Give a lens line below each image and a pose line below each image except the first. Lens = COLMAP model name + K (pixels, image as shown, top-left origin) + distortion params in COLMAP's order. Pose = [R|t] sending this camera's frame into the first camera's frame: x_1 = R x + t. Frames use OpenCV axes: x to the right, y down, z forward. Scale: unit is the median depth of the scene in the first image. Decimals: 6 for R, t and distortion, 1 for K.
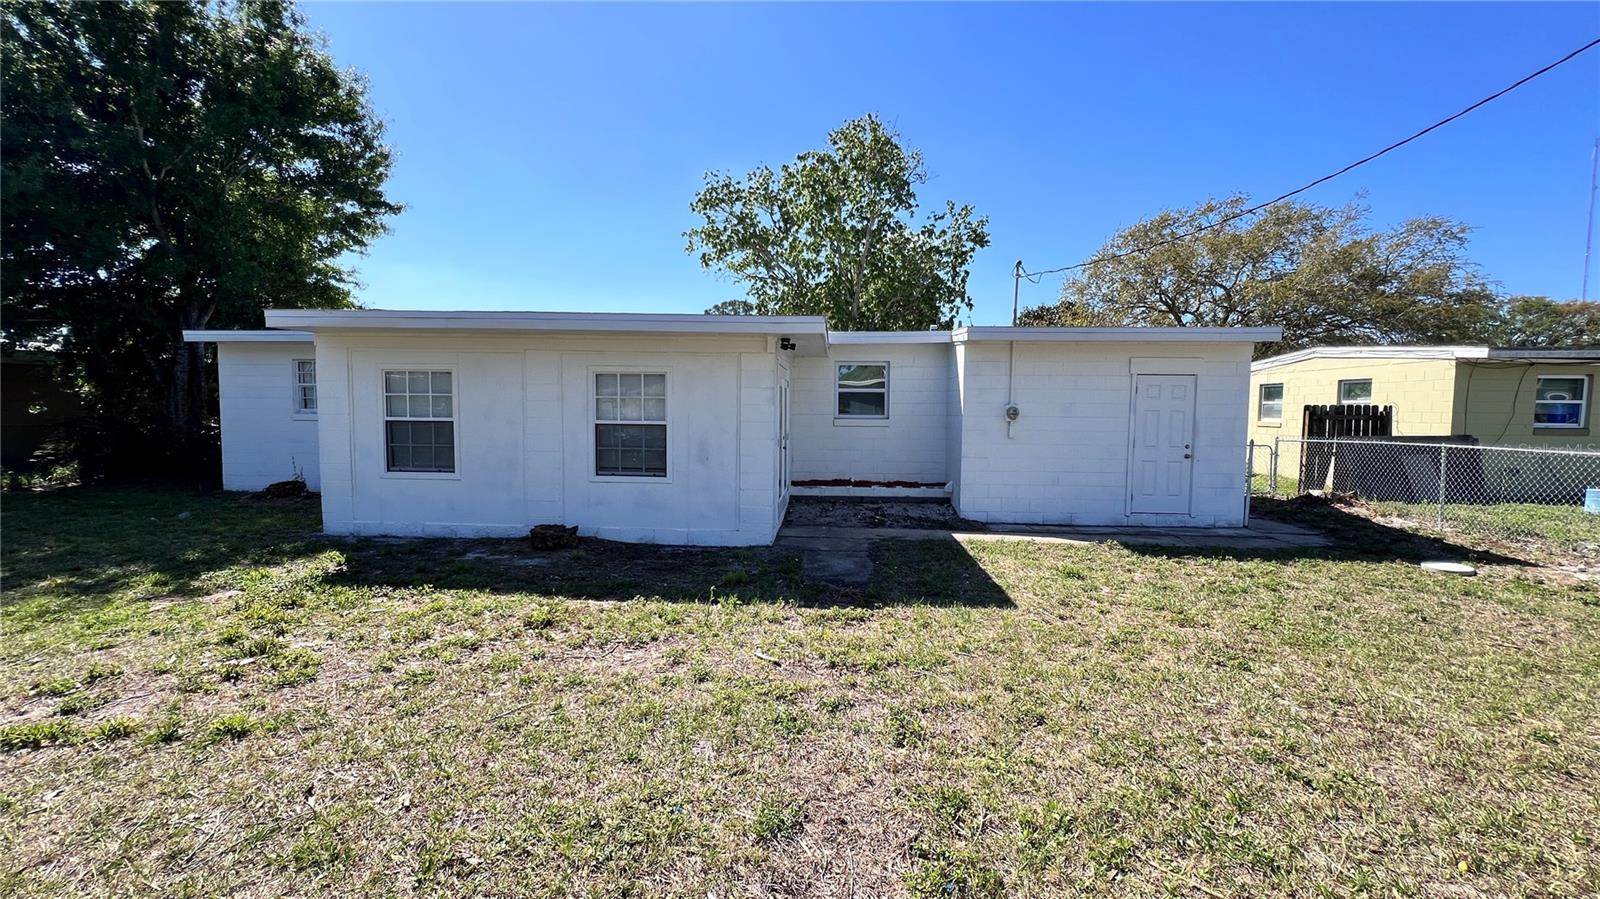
lens RADIAL K [[640.3, 0, 800.4], [0, 640.3, 444.8], [0, 0, 1]] dist [-0.000758, 0.000394]
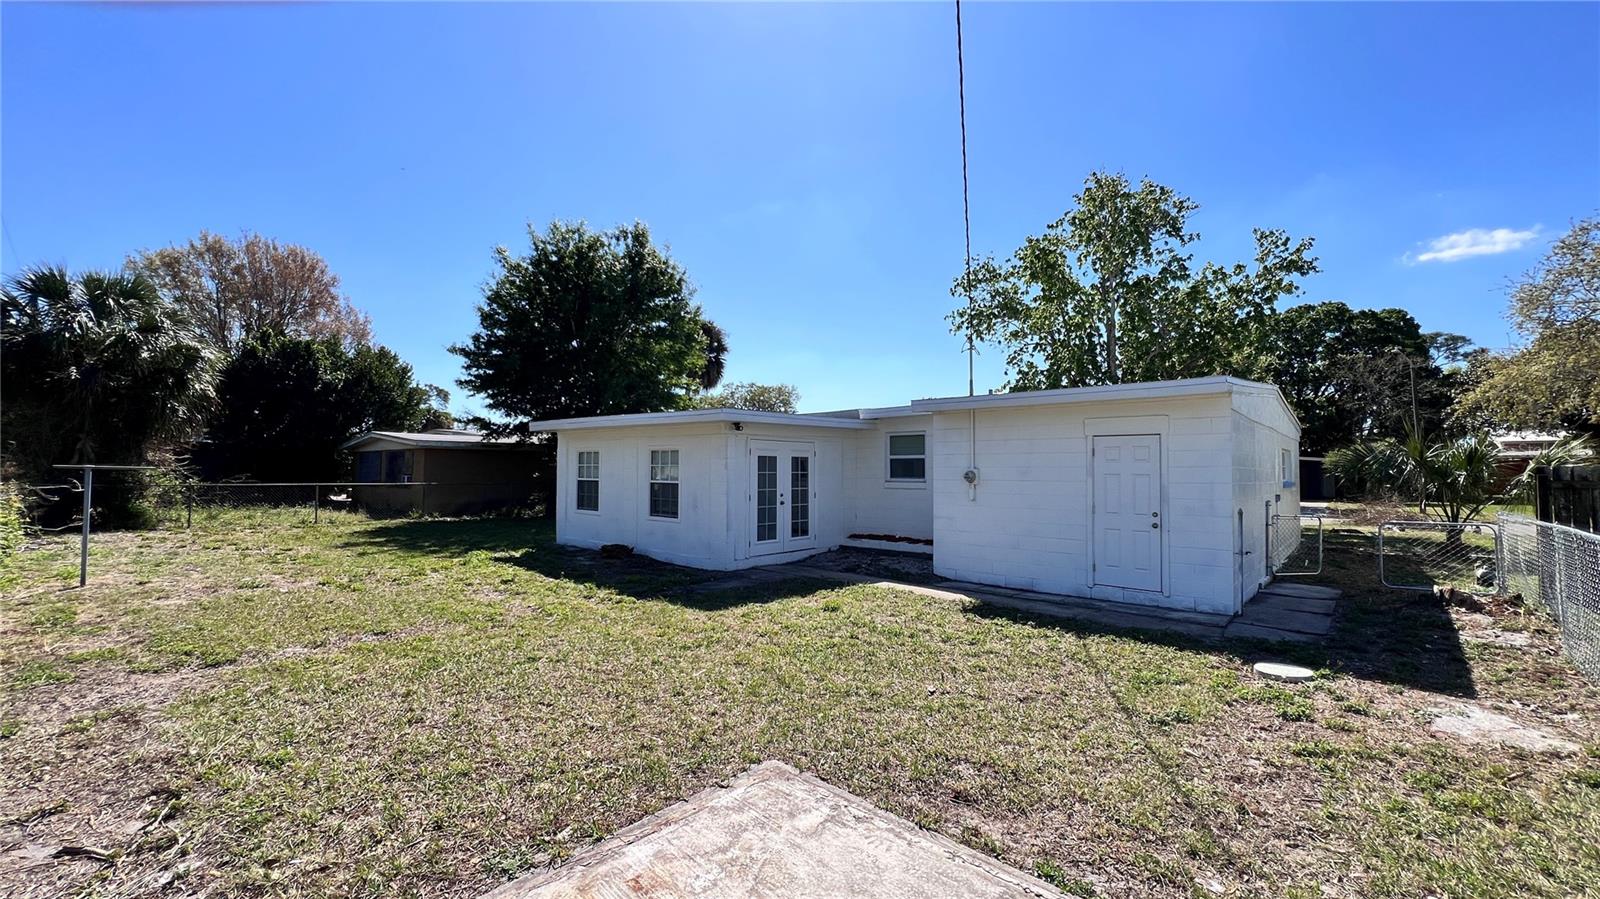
lens RADIAL K [[640.3, 0, 802.7], [0, 640.3, 449.6], [0, 0, 1]] dist [-0.000758, 0.000394]
pose [[0.784959, -0.025640, -0.619017, 0.768082], [-0.034753, 0.995748, -0.085314, 0.005830], [0.618573, 0.088481, 0.780730, -0.001761]]
